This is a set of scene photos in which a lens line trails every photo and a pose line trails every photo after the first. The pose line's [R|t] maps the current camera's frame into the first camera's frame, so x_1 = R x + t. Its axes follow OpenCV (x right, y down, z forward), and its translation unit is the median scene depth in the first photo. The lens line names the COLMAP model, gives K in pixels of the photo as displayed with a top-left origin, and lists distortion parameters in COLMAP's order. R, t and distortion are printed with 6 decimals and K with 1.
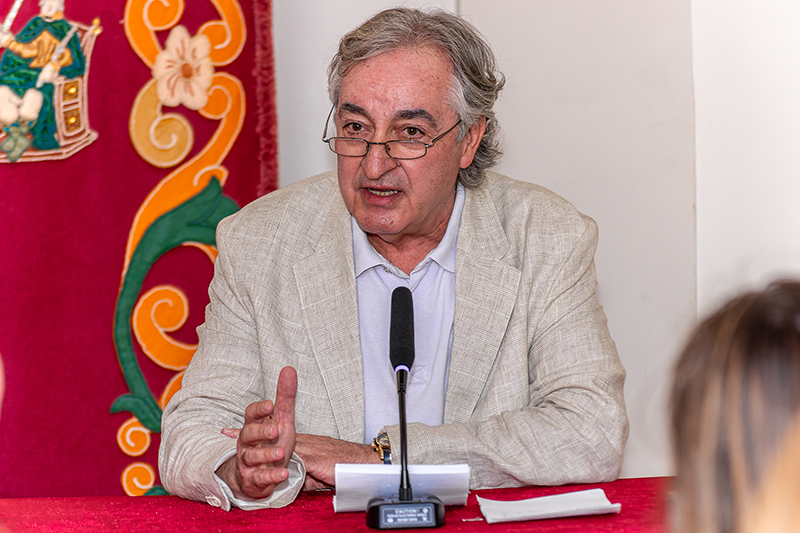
lens RADIAL K [[4277.0, 0, 400.0], [0, 4277.0, 267.0], [0, 0, 1]] dist [-1.603016, 0.000000]
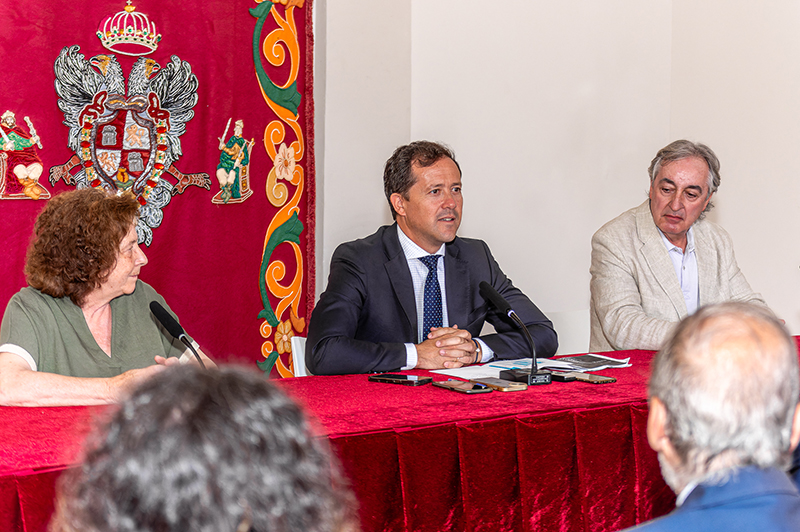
lens RADIAL K [[1833.9, 0, 422.0], [0, 1833.9, 212.9], [0, 0, 1]] dist [0.073881, 0.000000]
pose [[0.854555, 0.002082, 0.519356, -0.488967], [0.010096, 0.999736, -0.020620, 0.000210], [-0.519262, 0.022865, 0.854309, 0.144921]]
